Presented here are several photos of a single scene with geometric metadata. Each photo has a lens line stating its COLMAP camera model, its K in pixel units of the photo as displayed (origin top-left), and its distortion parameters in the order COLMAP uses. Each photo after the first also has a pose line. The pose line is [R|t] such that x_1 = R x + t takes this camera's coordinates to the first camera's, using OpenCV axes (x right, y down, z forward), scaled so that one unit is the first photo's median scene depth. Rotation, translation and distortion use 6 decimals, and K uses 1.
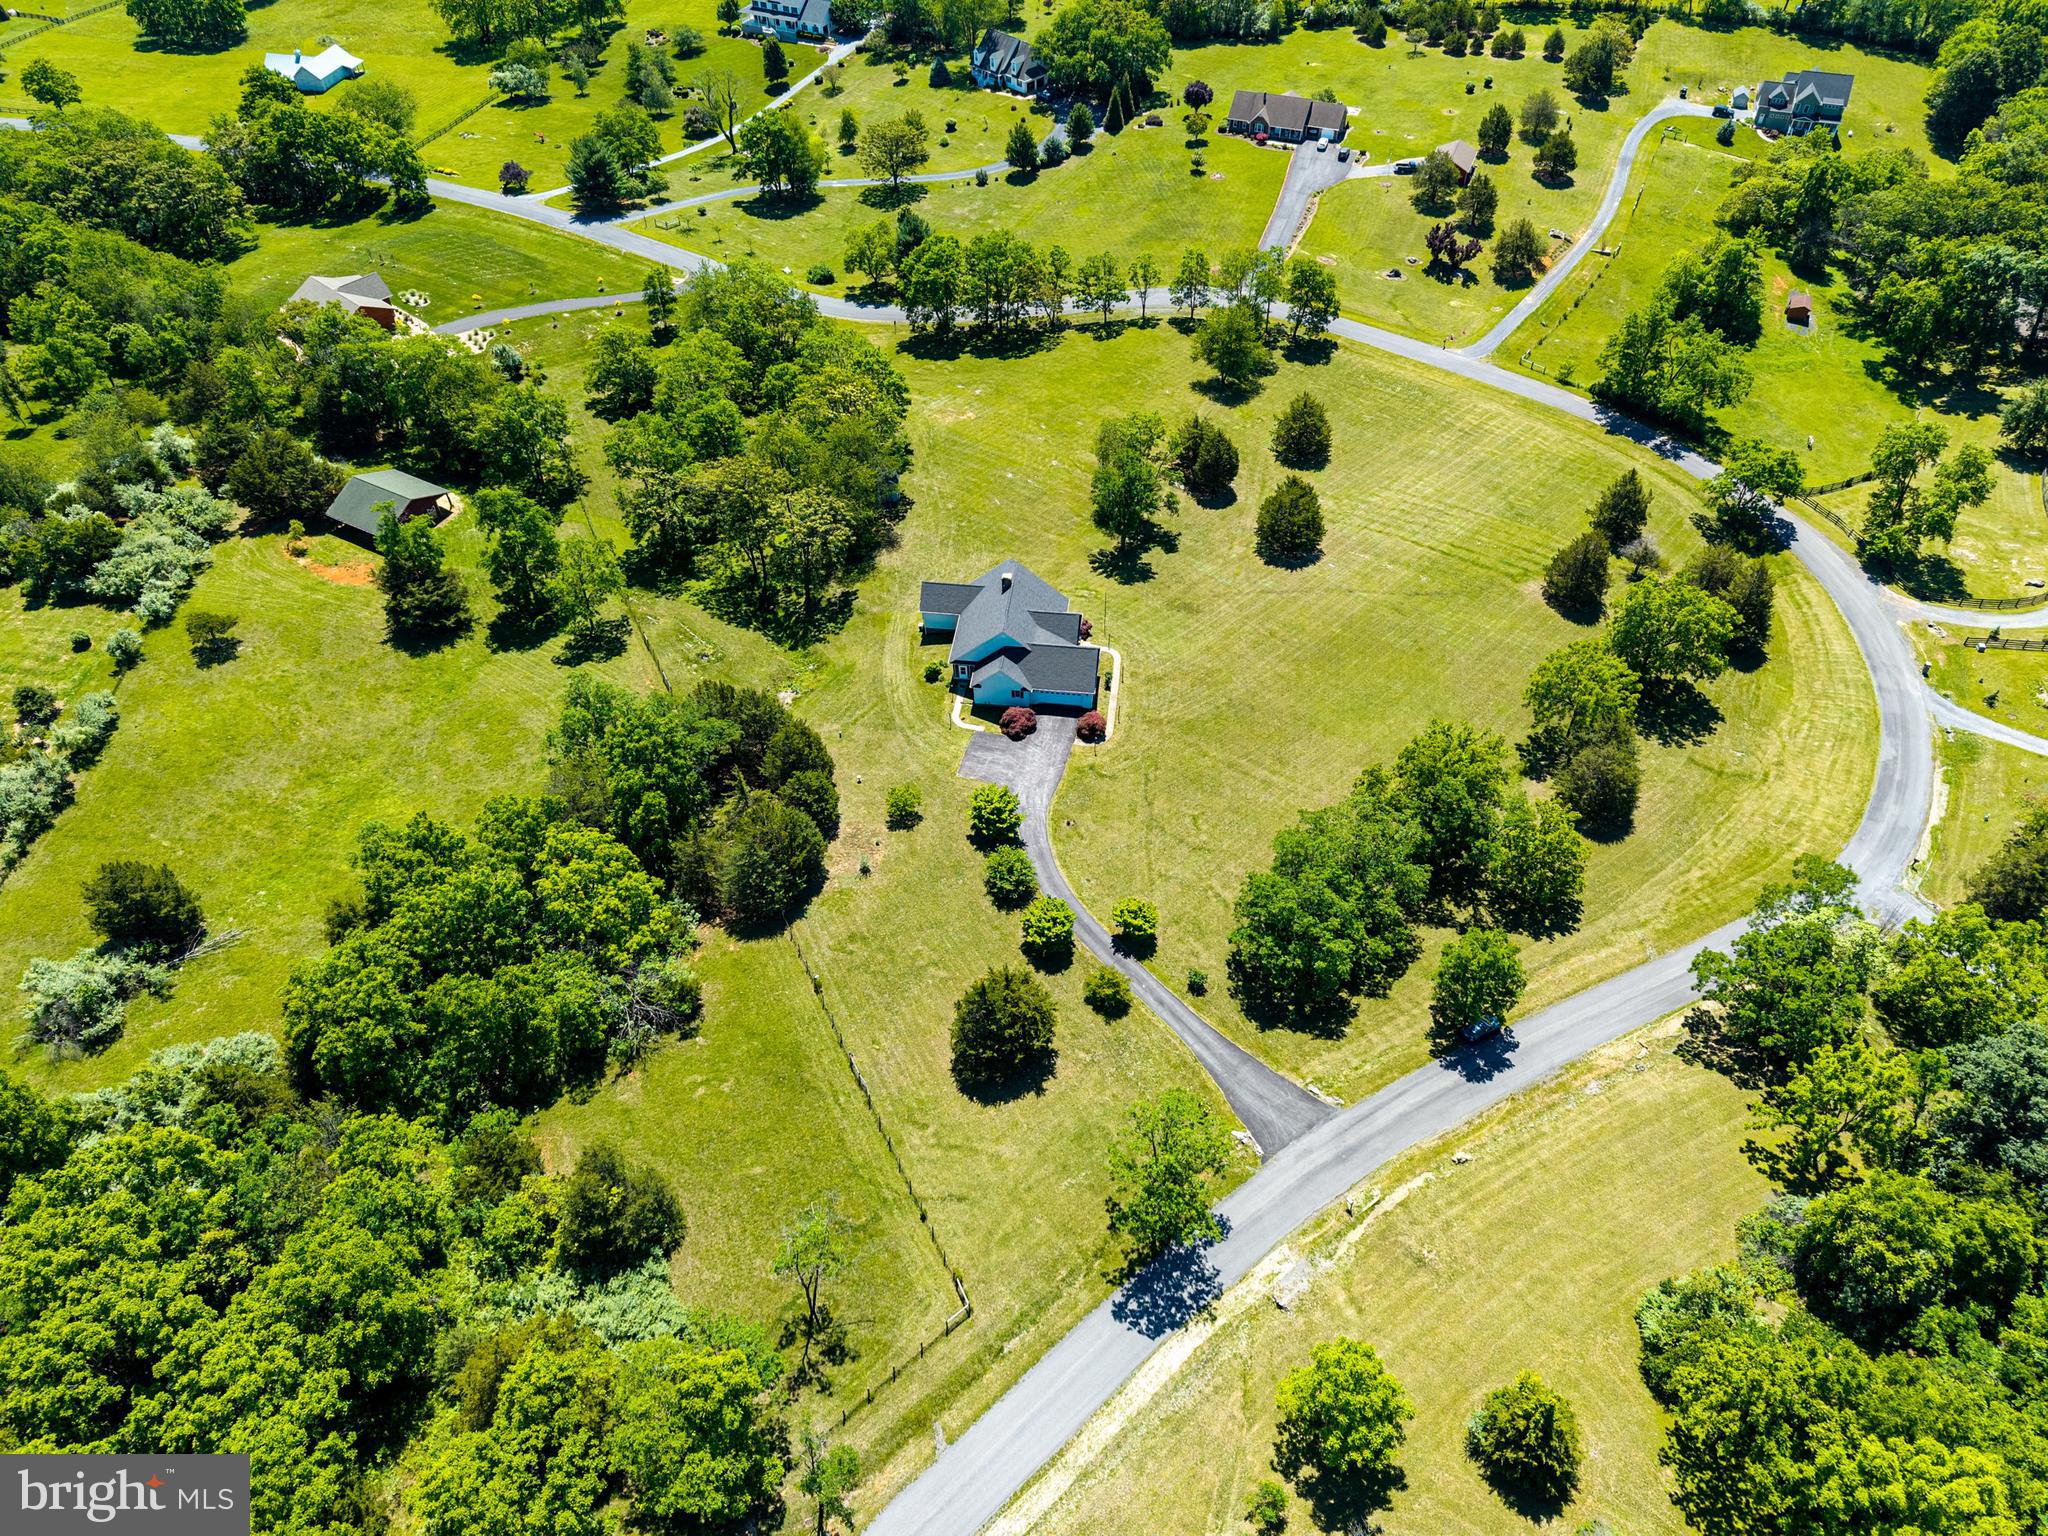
lens RADIAL K [[1366.9, 0, 1030.3], [0, 1366.9, 762.6], [0, 0, 1]] dist [0.043291, -0.056256]
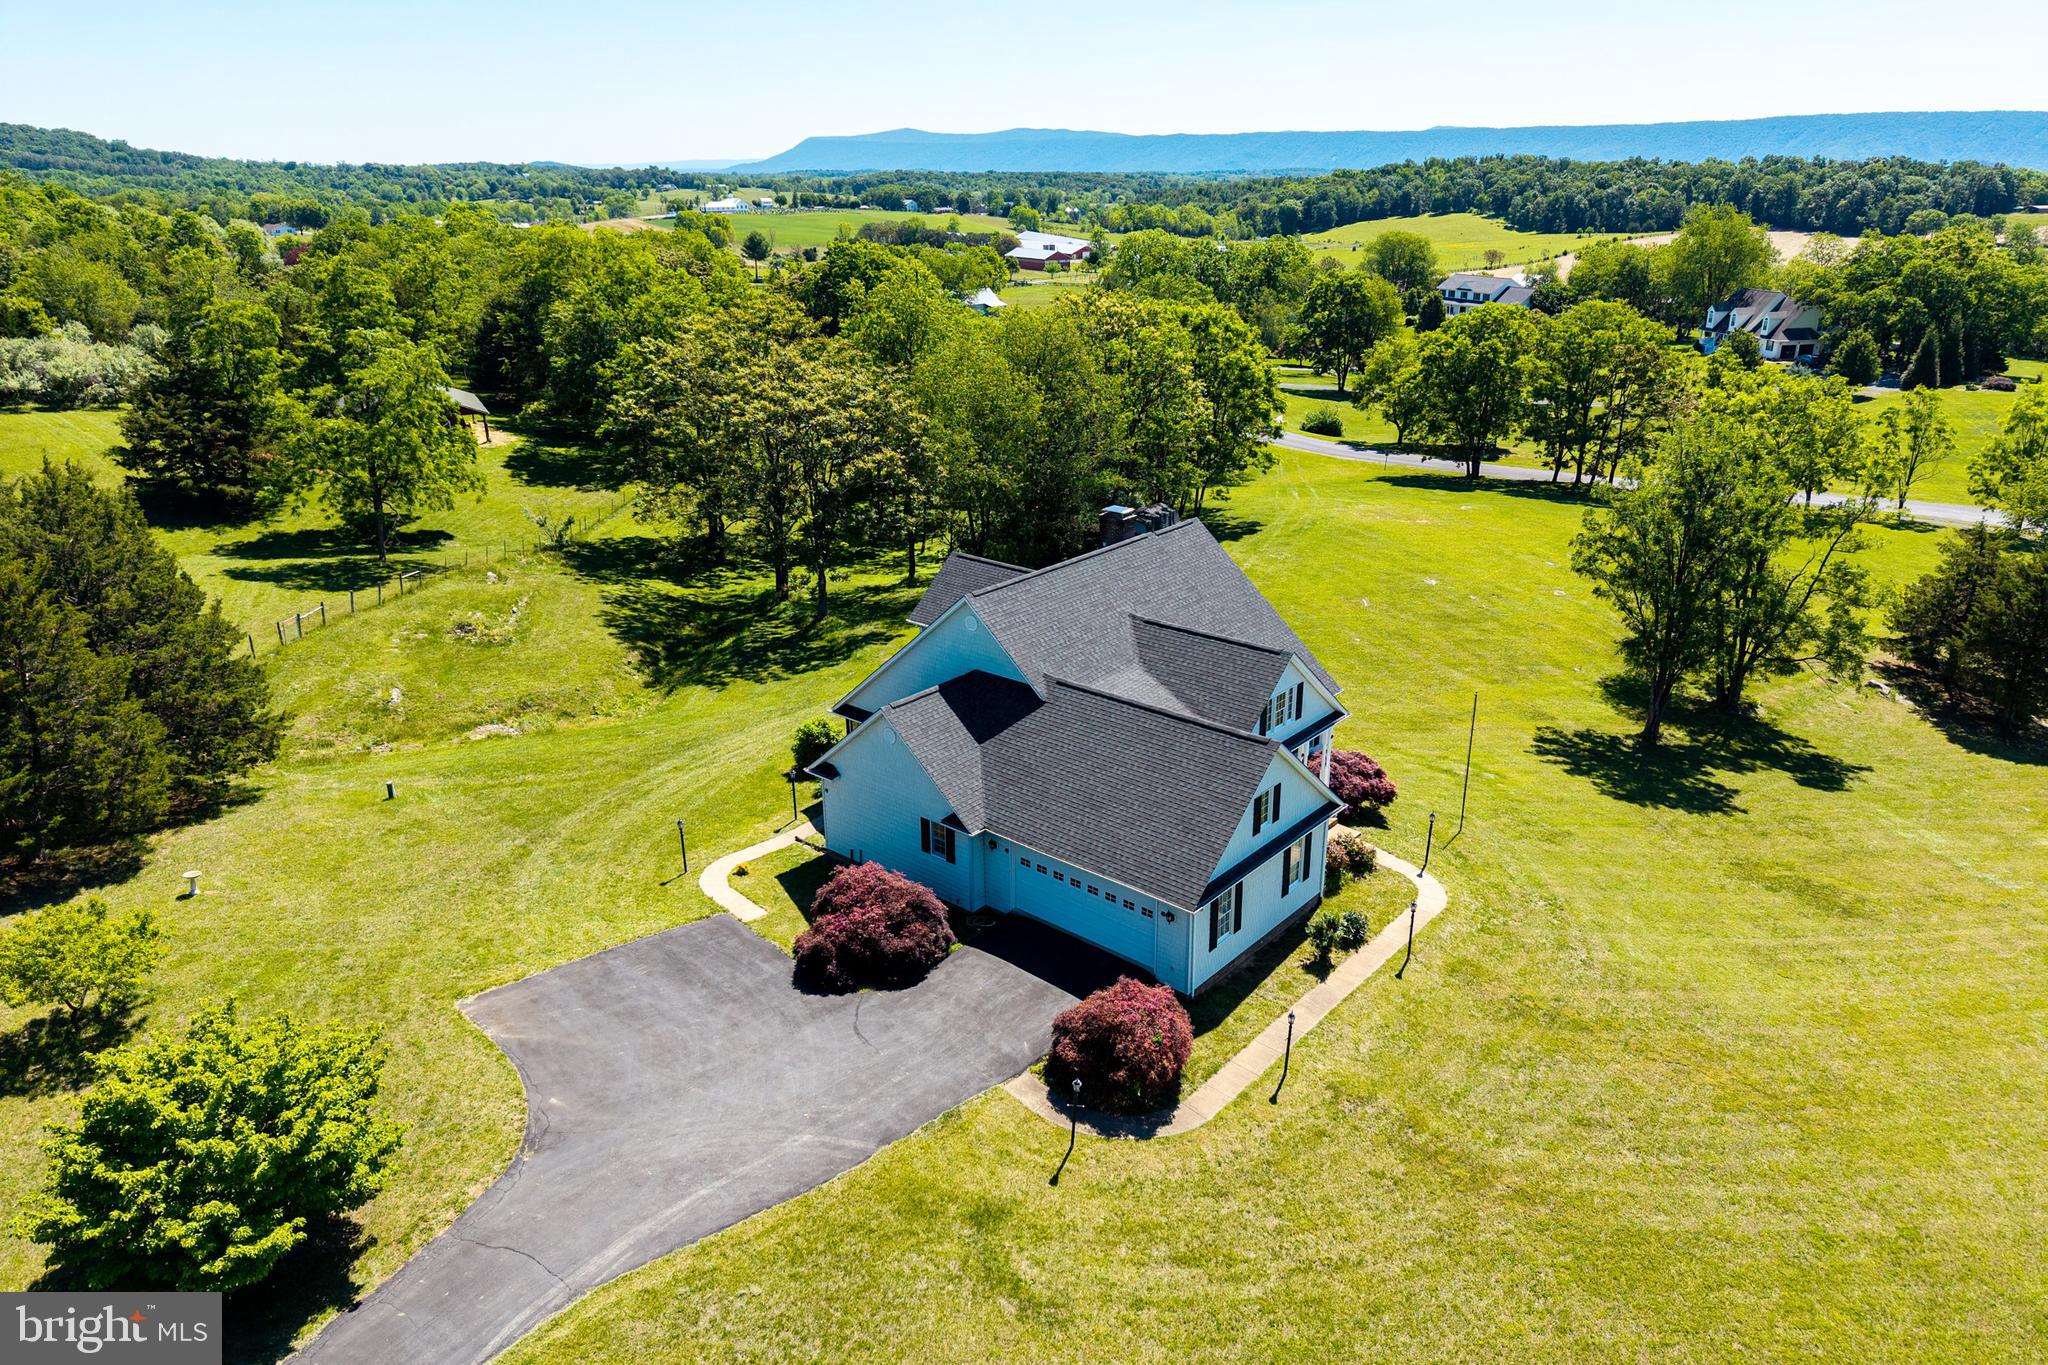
lens RADIAL K [[1407.8, 0, 1026.6], [0, 1407.8, 588.2], [0, 0, 1]] dist [-0.006667, -0.004189]
pose [[0.834597, 0.161871, -0.526542, 0.116892], [-0.394873, 0.842267, -0.366963, -0.000551], [0.384088, 0.514183, 0.766872, 0.675047]]
